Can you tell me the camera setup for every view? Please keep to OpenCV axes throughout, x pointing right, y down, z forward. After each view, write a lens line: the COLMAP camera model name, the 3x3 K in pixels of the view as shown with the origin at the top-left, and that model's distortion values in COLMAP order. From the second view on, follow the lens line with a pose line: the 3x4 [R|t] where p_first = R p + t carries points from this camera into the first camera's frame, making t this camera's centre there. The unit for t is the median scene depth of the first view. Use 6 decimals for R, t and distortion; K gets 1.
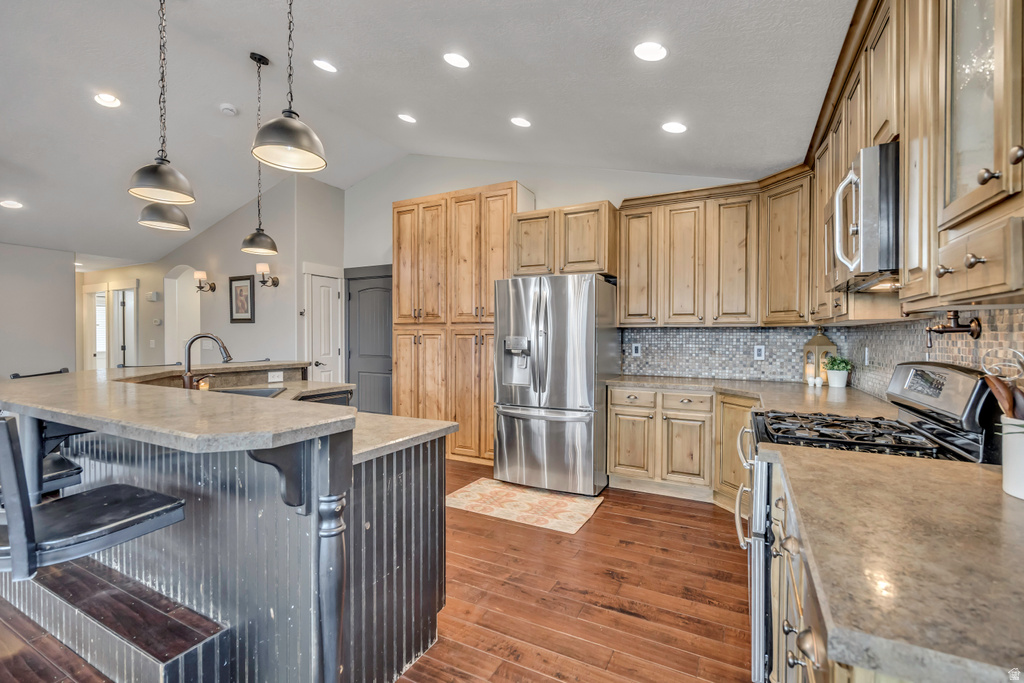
lens RADIAL K [[441.7, 0, 507.8], [0, 441.7, 338.7], [0, 0, 1]] dist [-0.005094, 0.002273]
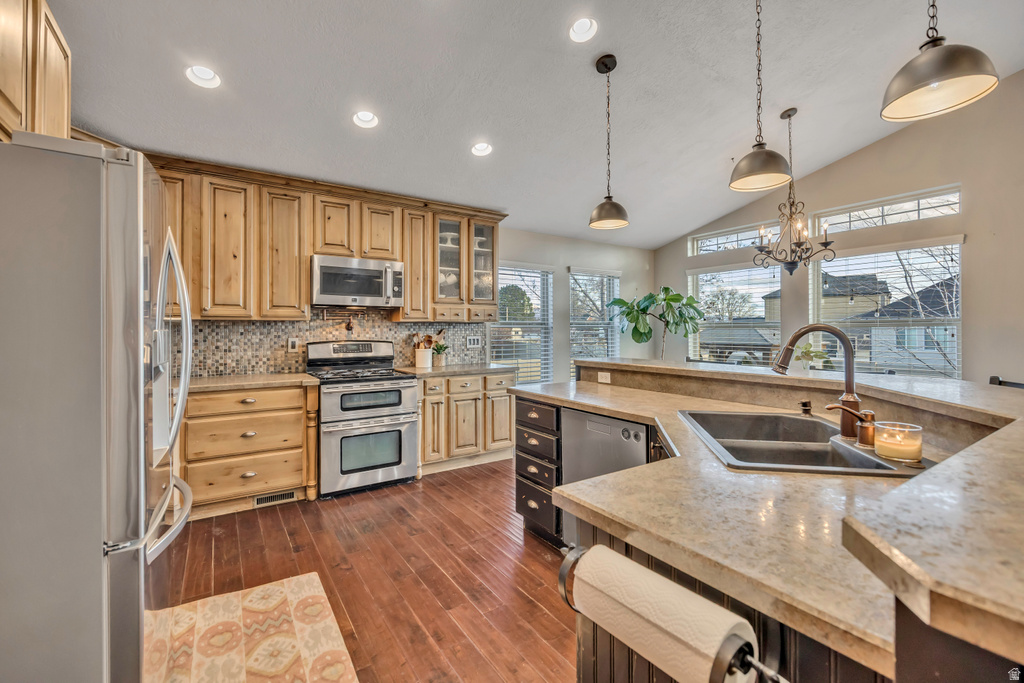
lens RADIAL K [[441.7, 0, 514.5], [0, 441.7, 327.5], [0, 0, 1]] dist [-0.005094, 0.002273]
pose [[-0.880791, 0.006771, 0.473457, -0.343060], [0.011825, 0.999900, 0.007698, -0.004413], [-0.473358, 0.012379, -0.880783, 0.947447]]
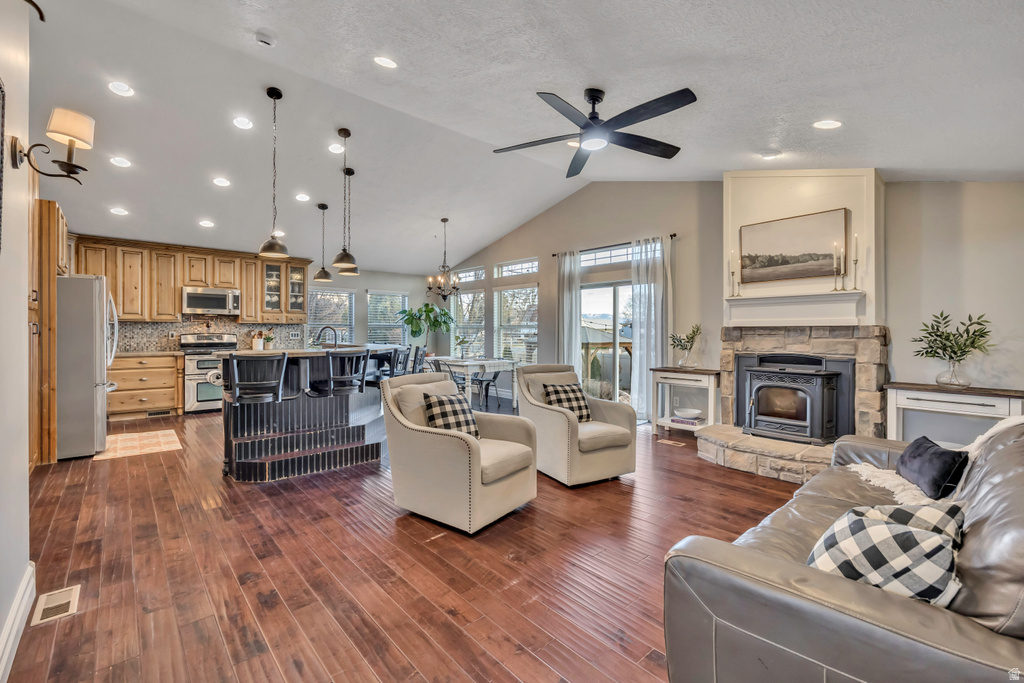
lens RADIAL K [[441.7, 0, 511.8], [0, 441.7, 334.5], [0, 0, 1]] dist [-0.005094, 0.002273]
pose [[-0.937678, -0.005261, 0.347466, -1.167957], [0.002292, 0.999770, 0.021324, -0.002597], [-0.347498, 0.020791, -0.937450, 1.405752]]
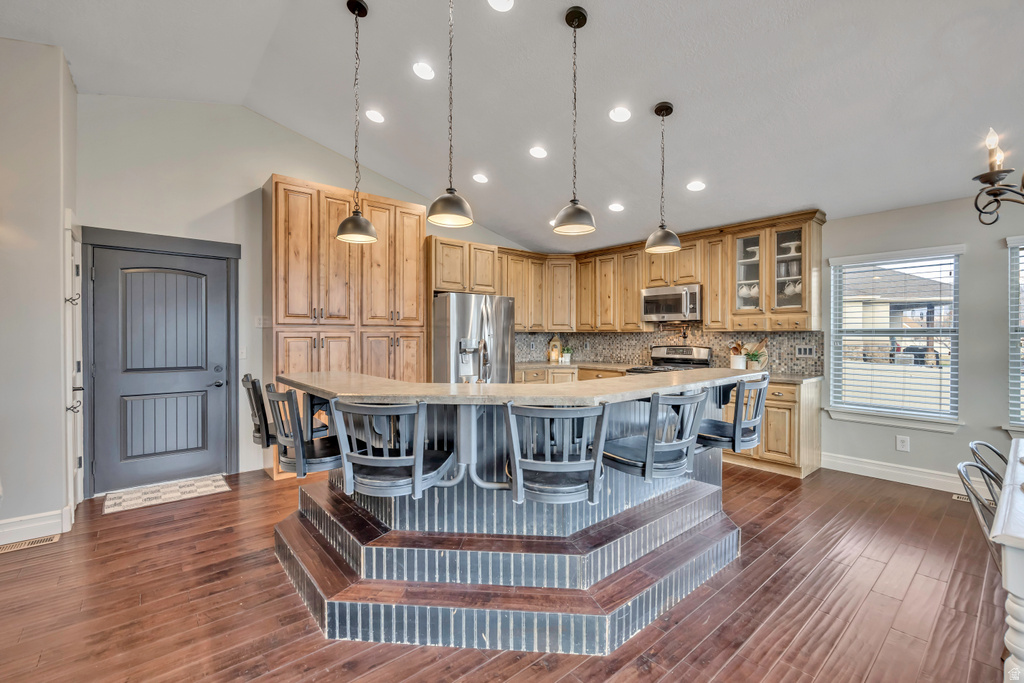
lens RADIAL K [[441.7, 0, 515.1], [0, 441.7, 339.4], [0, 0, 1]] dist [-0.005094, 0.002273]
pose [[0.367161, -0.006605, 0.930134, -0.908042], [0.013207, 0.999911, 0.001888, -0.001307], [-0.930064, 0.011591, 0.367215, 0.314555]]
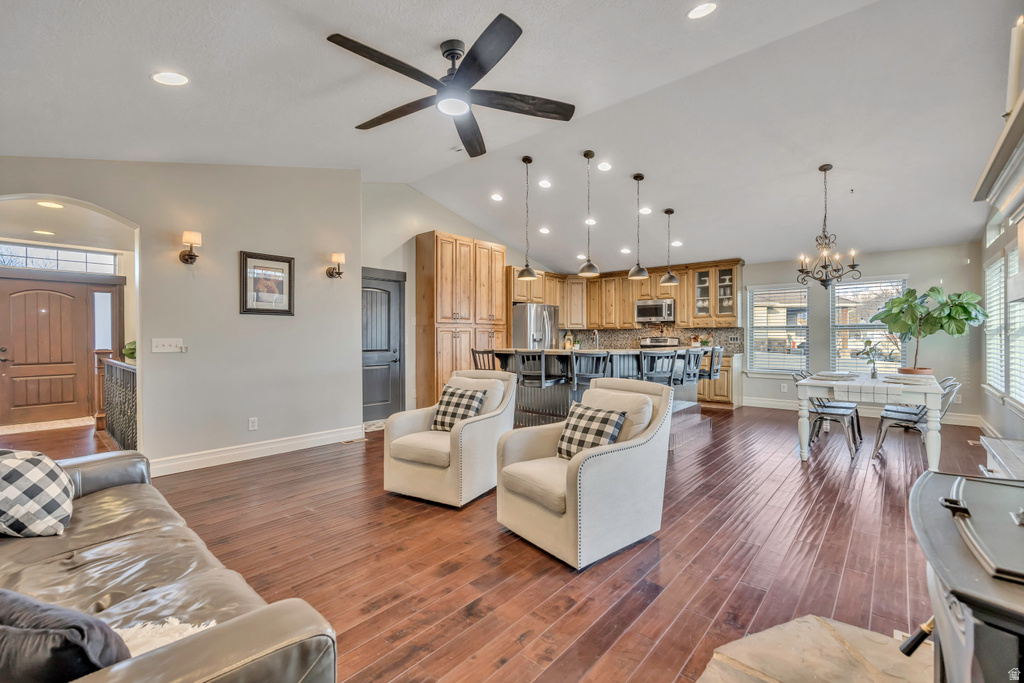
lens RADIAL K [[441.7, 0, 515.5], [0, 441.7, 339.1], [0, 0, 1]] dist [-0.005094, 0.002273]
pose [[0.227869, -0.005970, 0.973674, -1.588792], [0.017273, 0.999849, 0.002088, 0.016988], [-0.973539, 0.016342, 0.227937, 0.503087]]
